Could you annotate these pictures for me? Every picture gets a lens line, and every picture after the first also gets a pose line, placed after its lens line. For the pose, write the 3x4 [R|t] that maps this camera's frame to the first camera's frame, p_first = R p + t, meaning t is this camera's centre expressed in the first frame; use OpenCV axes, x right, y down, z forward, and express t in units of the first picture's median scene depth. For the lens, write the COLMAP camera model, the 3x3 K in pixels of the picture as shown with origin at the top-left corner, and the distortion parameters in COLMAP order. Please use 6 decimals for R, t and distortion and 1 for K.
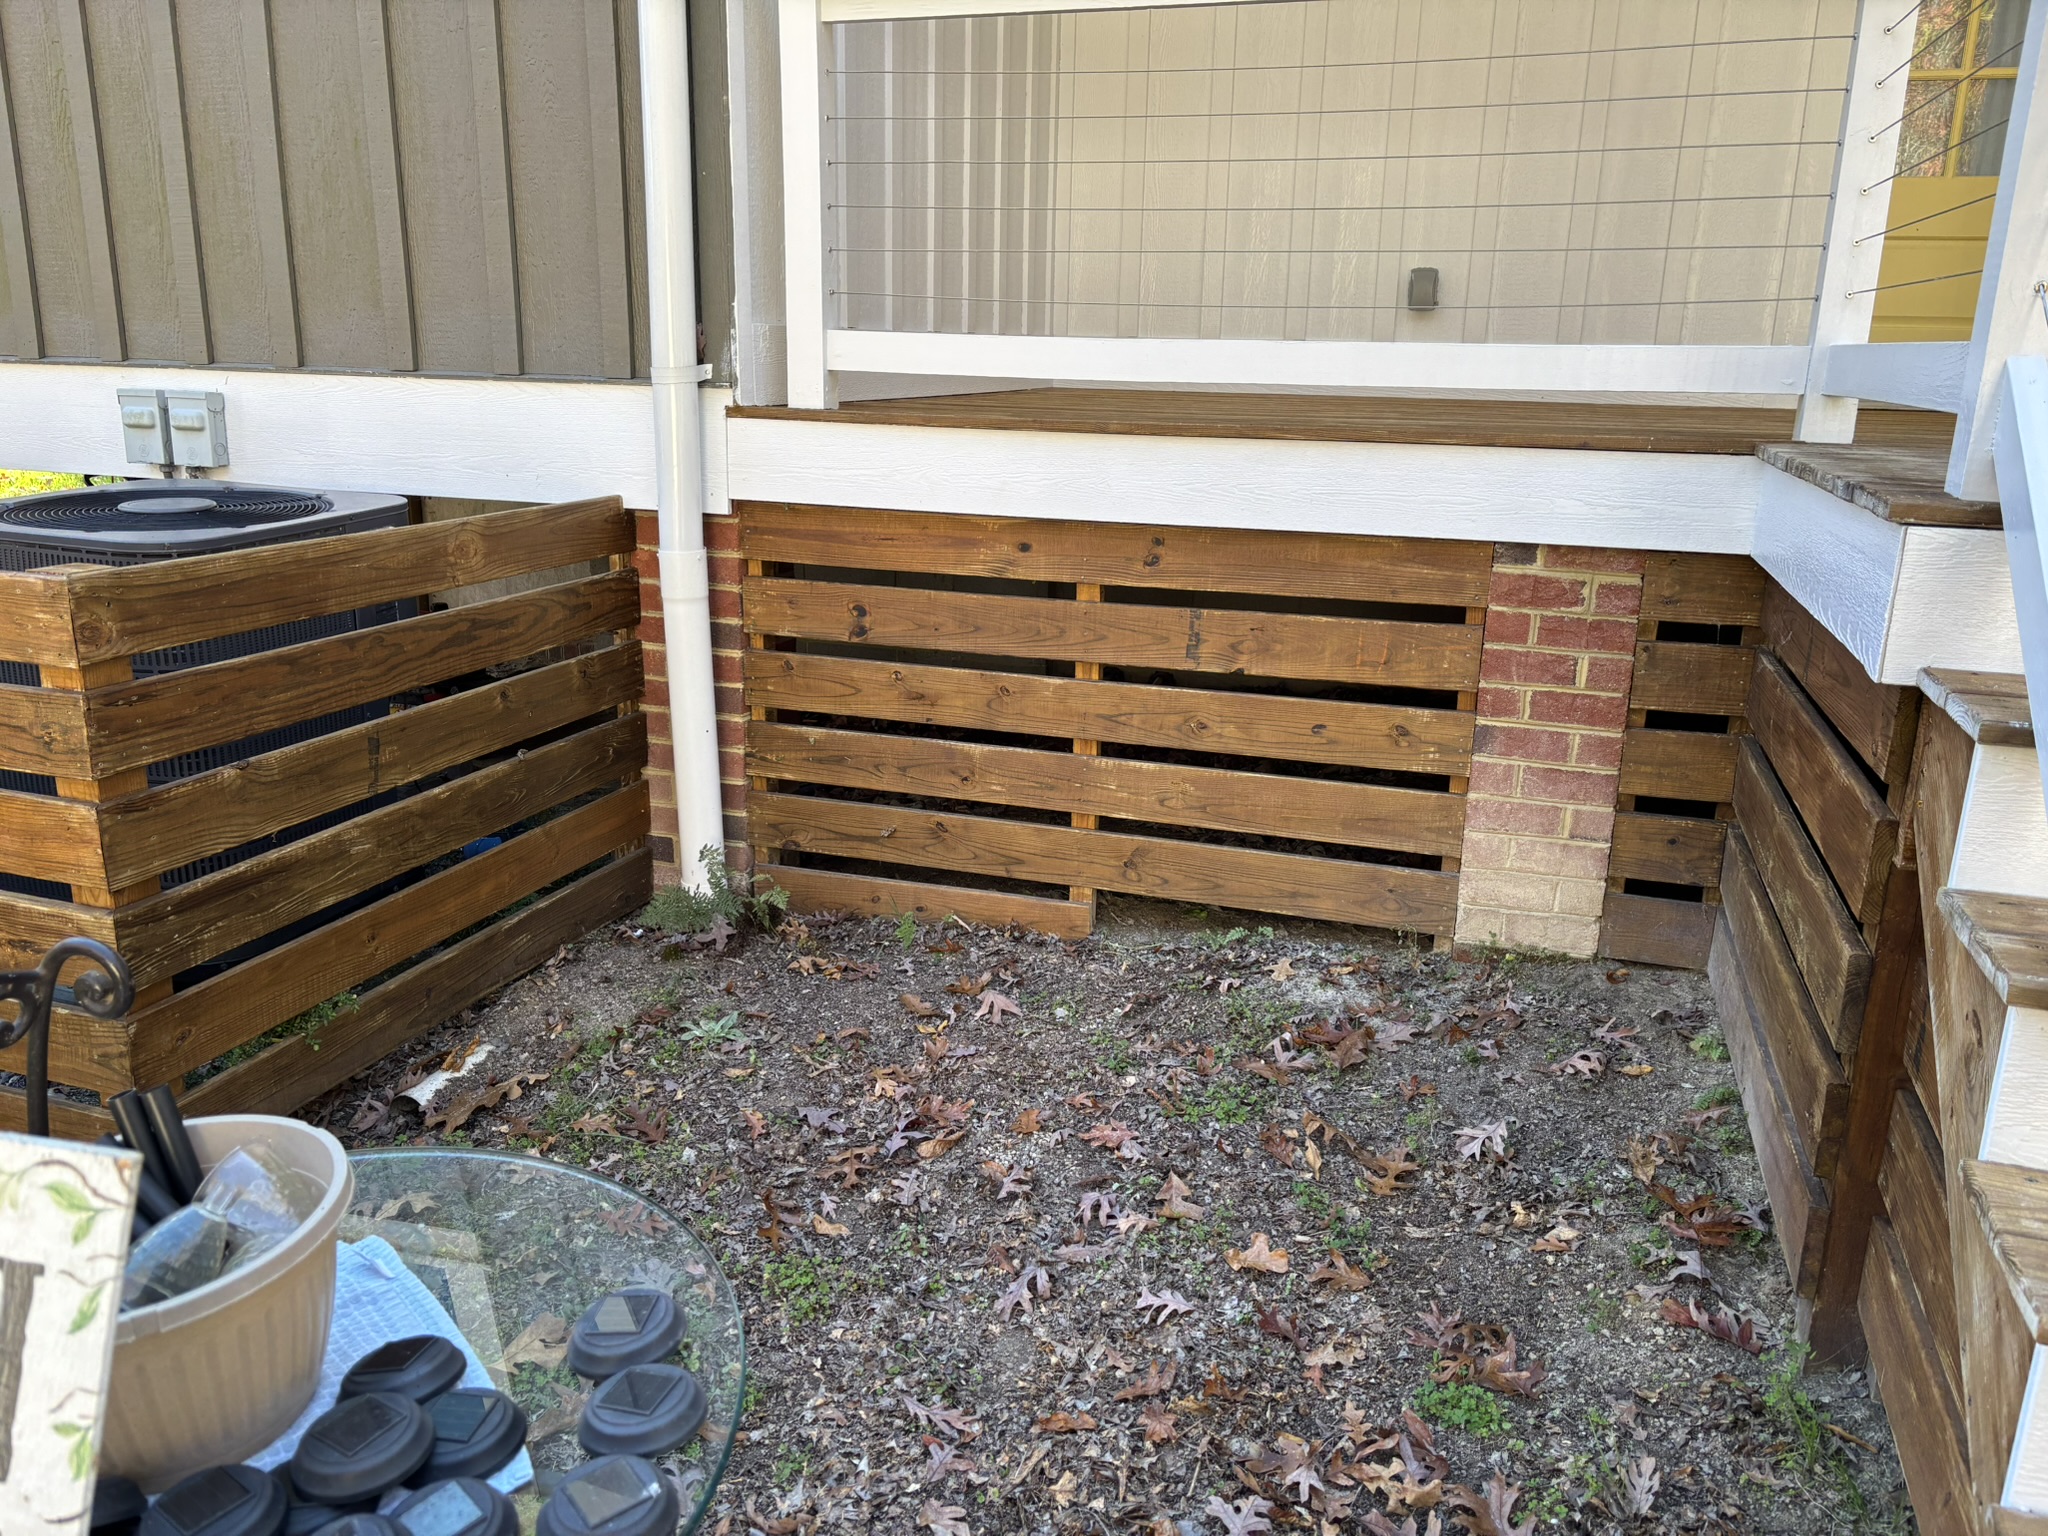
lens RADIAL K [[1551.1, 0, 1036.3], [0, 1551.1, 769.3], [0, 0, 1]] dist [0.032699, -0.029359]
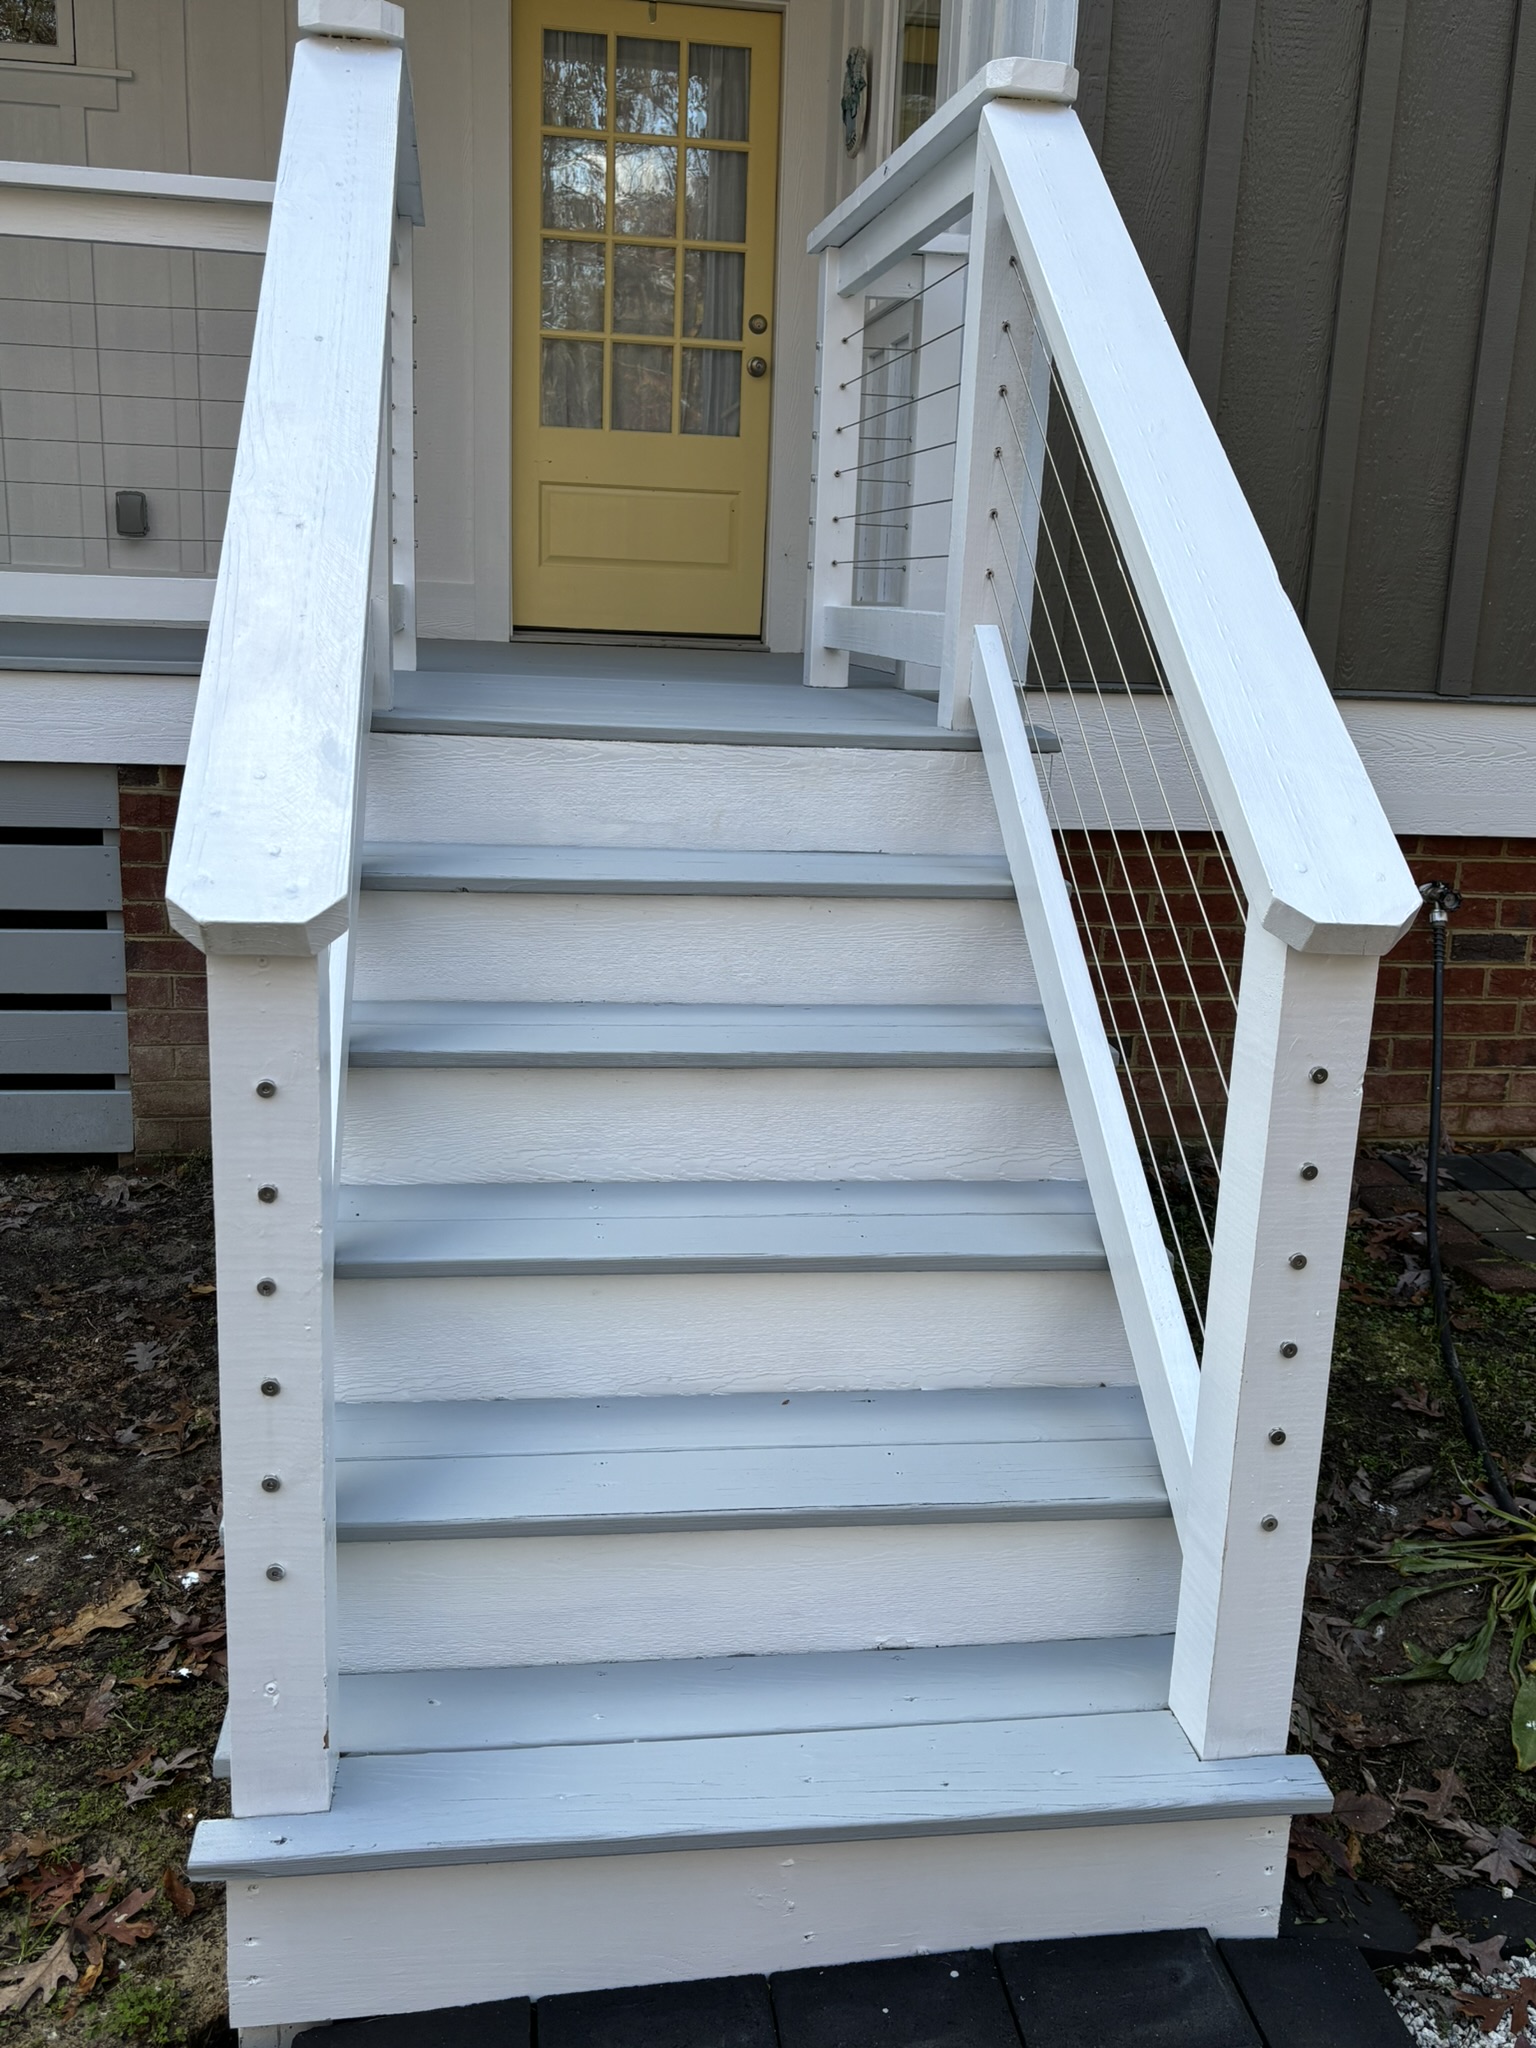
lens RADIAL K [[1814.9, 0, 772.1], [0, 1814.9, 1040.4], [0, 0, 1]] dist [0.035645, -0.035659]
pose [[0.895541, -0.093889, 0.434961, 0.117870], [0.099397, 0.994996, 0.010129, 0.058500], [-0.433736, 0.034163, 0.900392, -0.238755]]
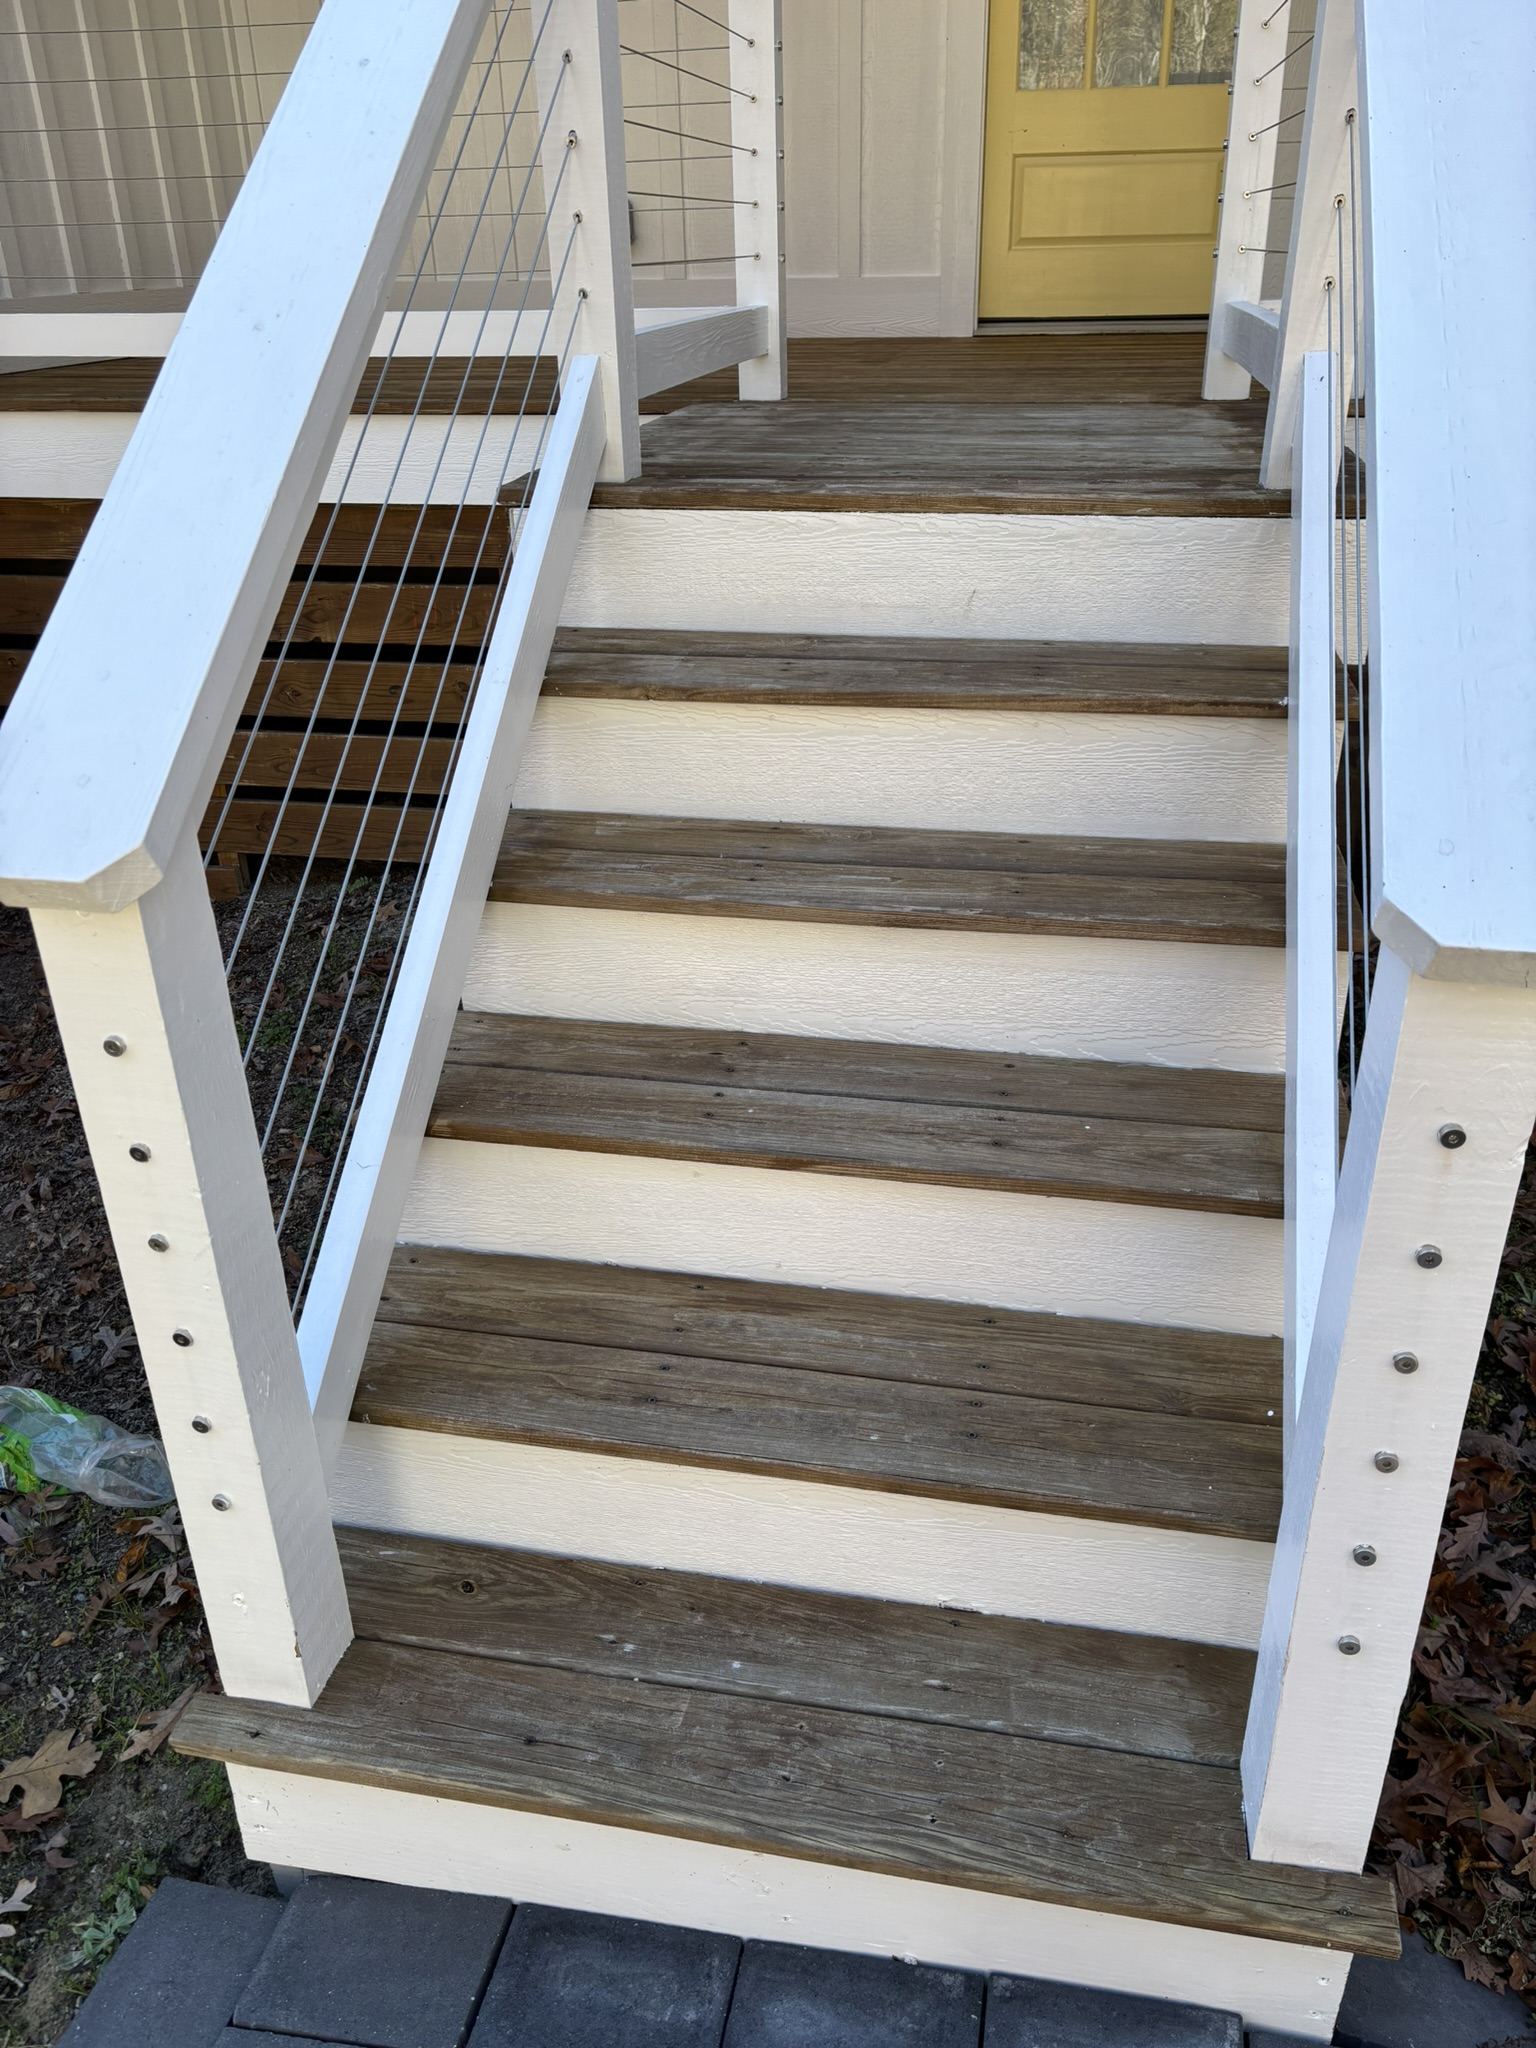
lens RADIAL K [[1551.1, 0, 786.3], [0, 1551.1, 1053.9], [0, 0, 1]] dist [0.032699, -0.029359]
pose [[0.990845, -0.091960, 0.098844, 0.293694], [0.069097, 0.974409, 0.213897, 0.007312], [-0.115985, -0.205109, 0.971843, -0.135808]]
